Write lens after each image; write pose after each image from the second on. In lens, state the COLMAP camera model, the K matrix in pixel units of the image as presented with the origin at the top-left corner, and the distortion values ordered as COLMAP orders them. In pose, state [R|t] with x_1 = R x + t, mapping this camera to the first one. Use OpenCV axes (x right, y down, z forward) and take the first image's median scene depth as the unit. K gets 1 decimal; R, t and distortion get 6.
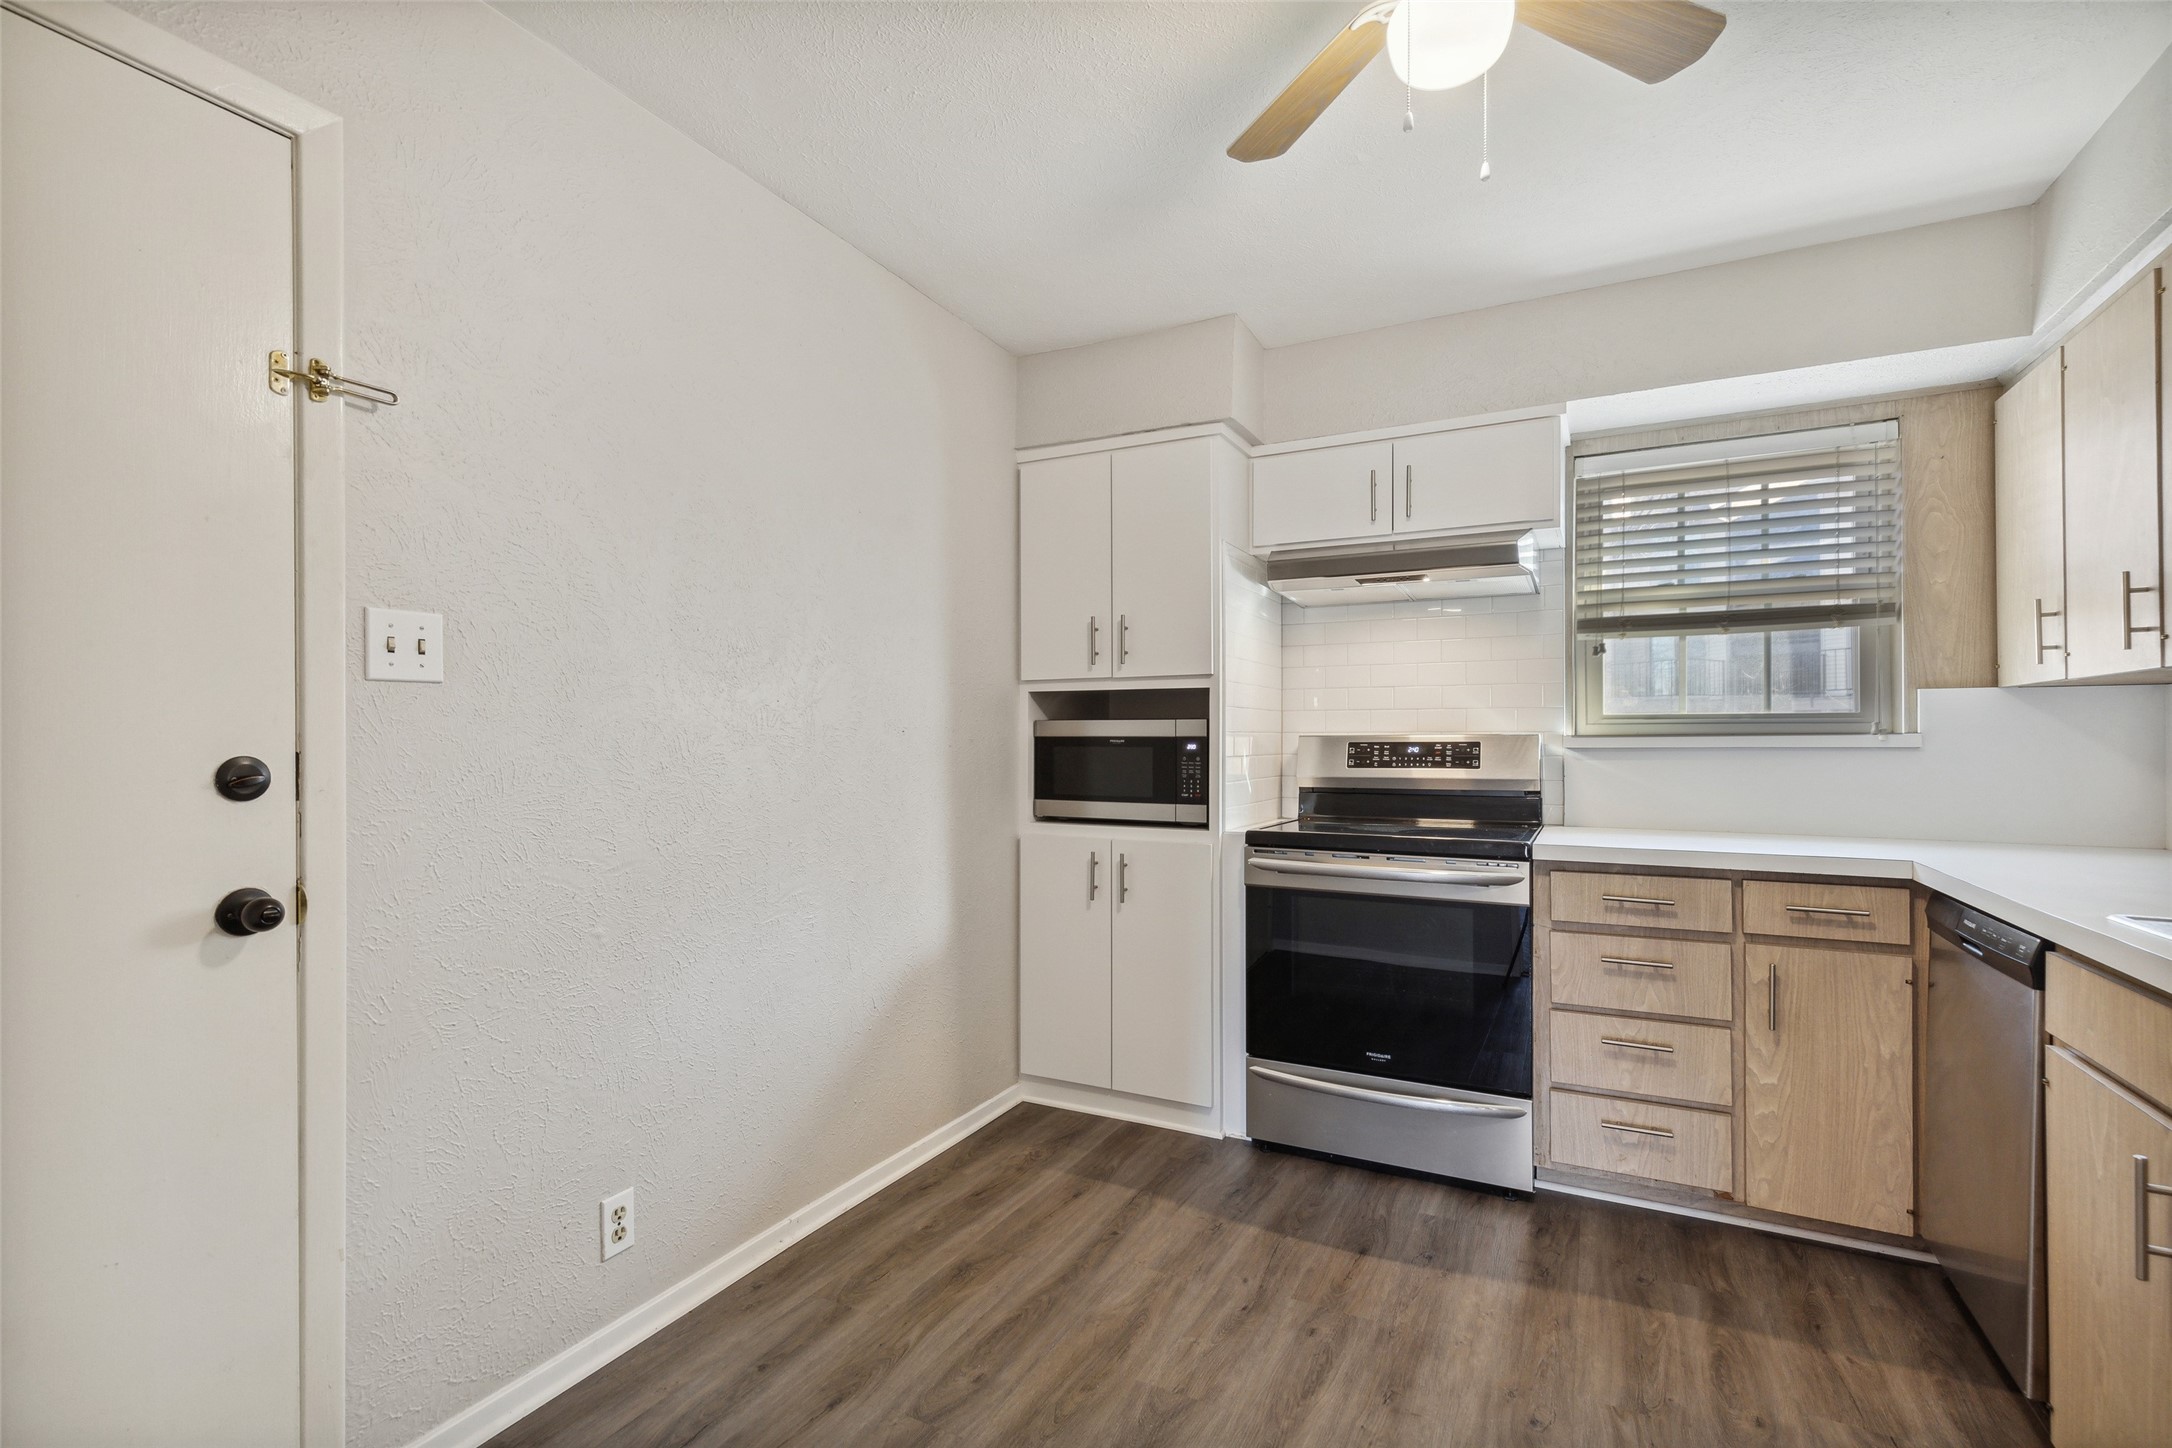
lens RADIAL K [[992.3, 0, 1087.1], [0, 992.3, 731.3], [0, 0, 1]] dist [0.002598, 0.000044]
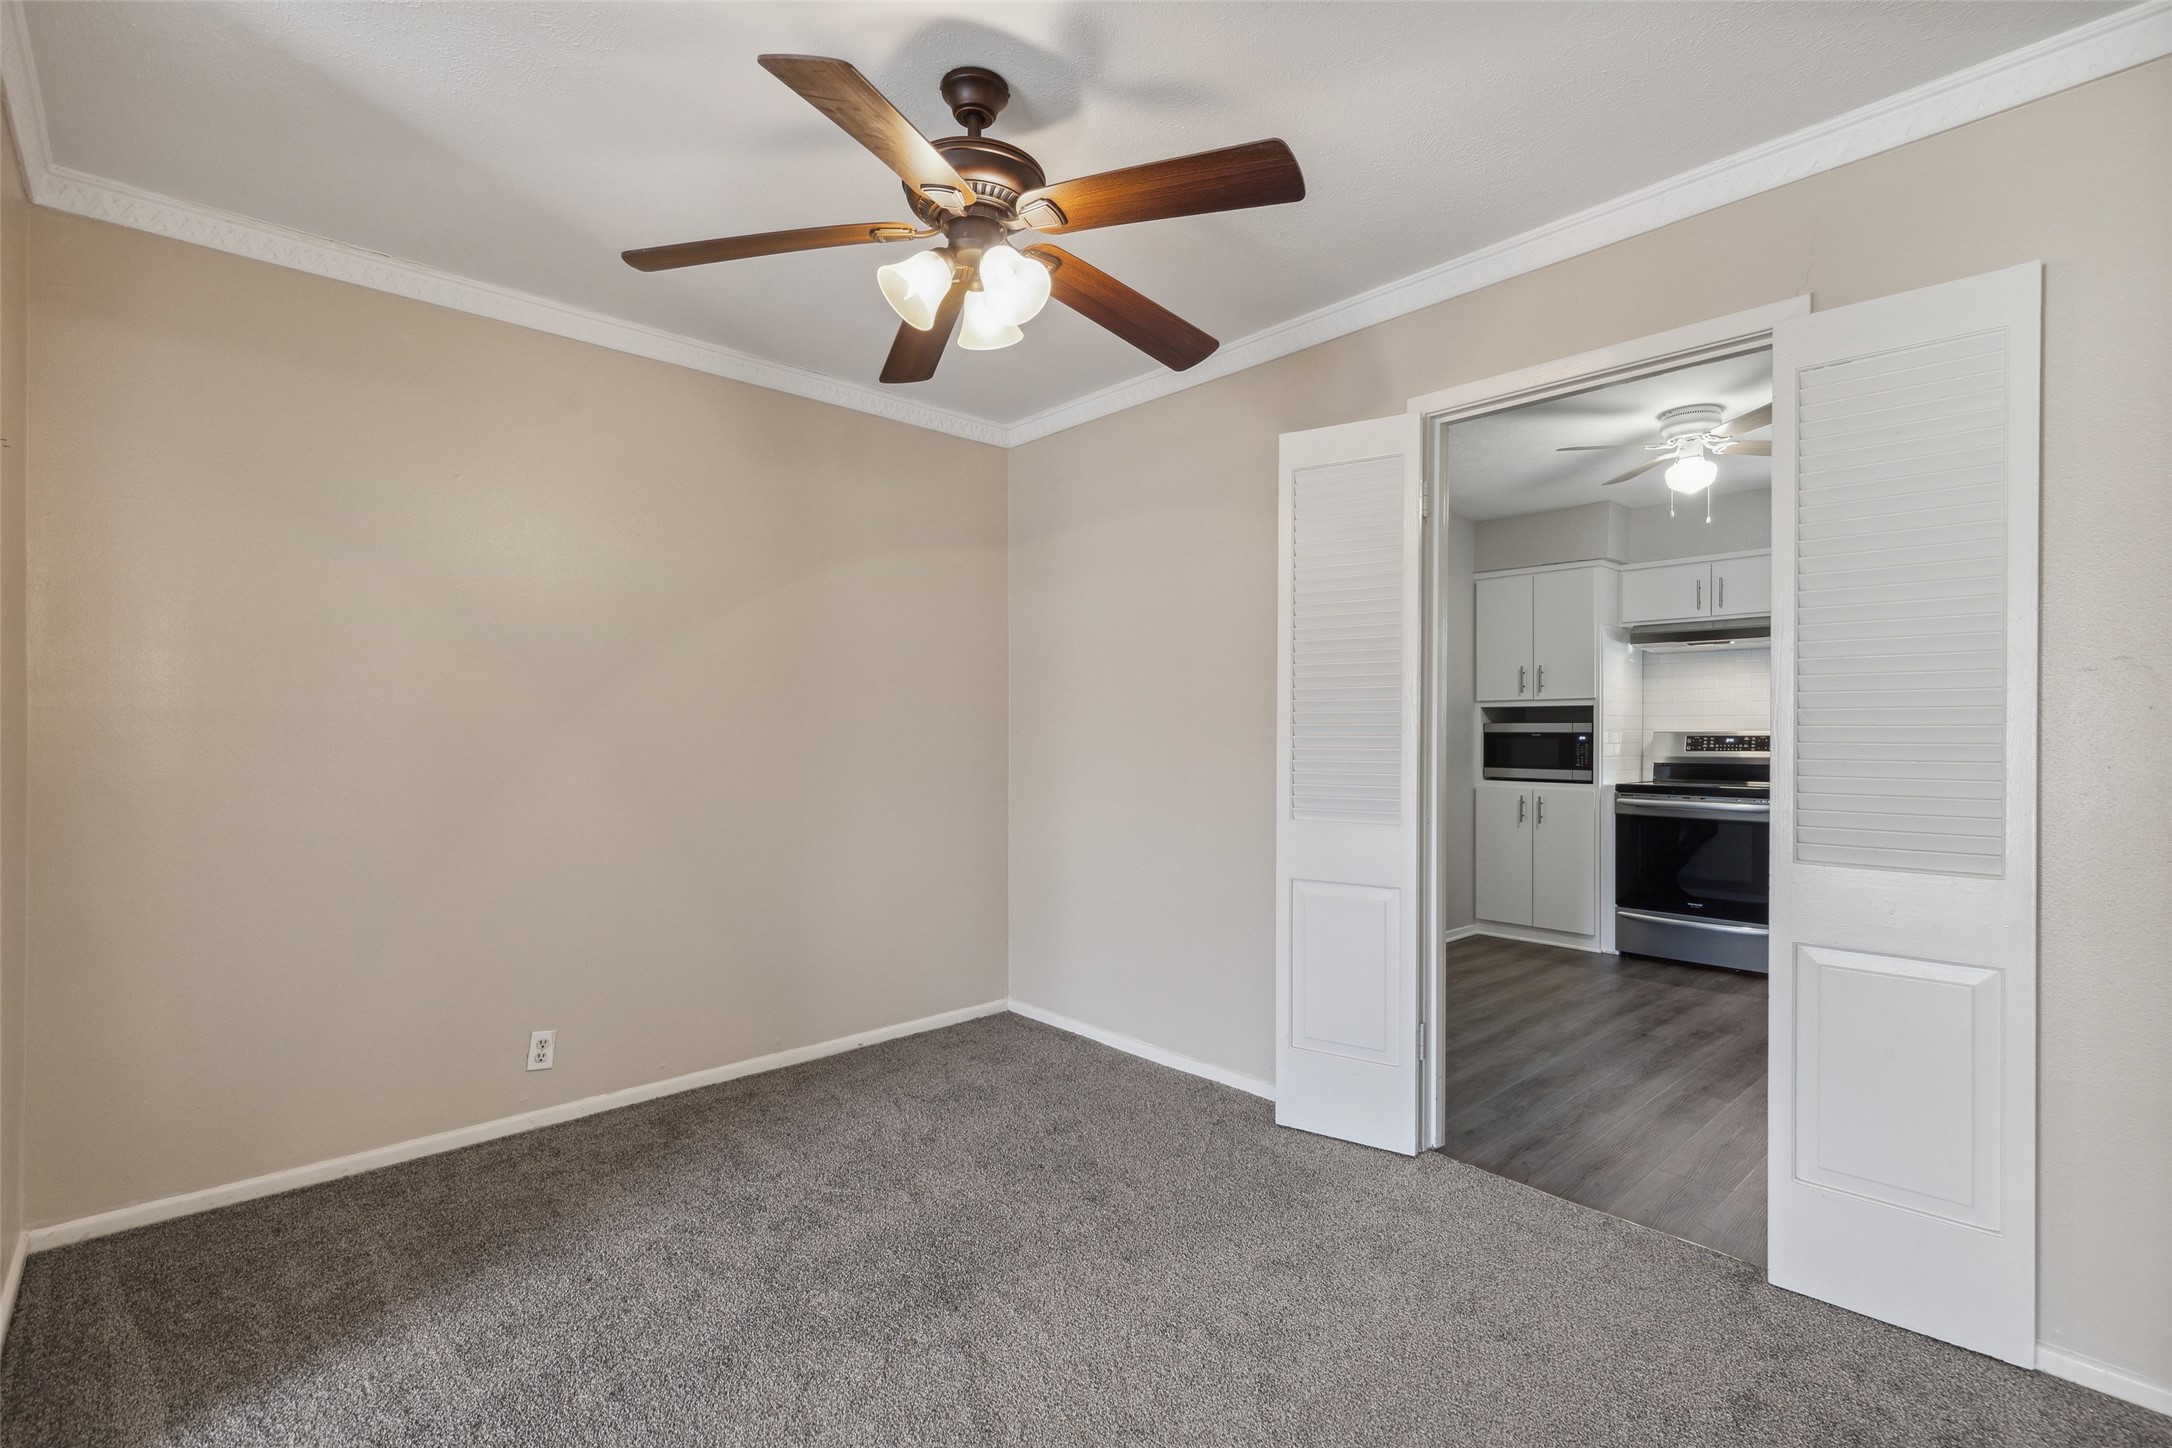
lens RADIAL K [[992.3, 0, 1072.8], [0, 992.3, 730.9], [0, 0, 1]] dist [0.002598, 0.000044]
pose [[0.933800, 0.000222, -0.357795, -0.110775], [0.002908, 0.999962, 0.008210, -0.014405], [0.357783, -0.008707, 0.933764, -0.986418]]
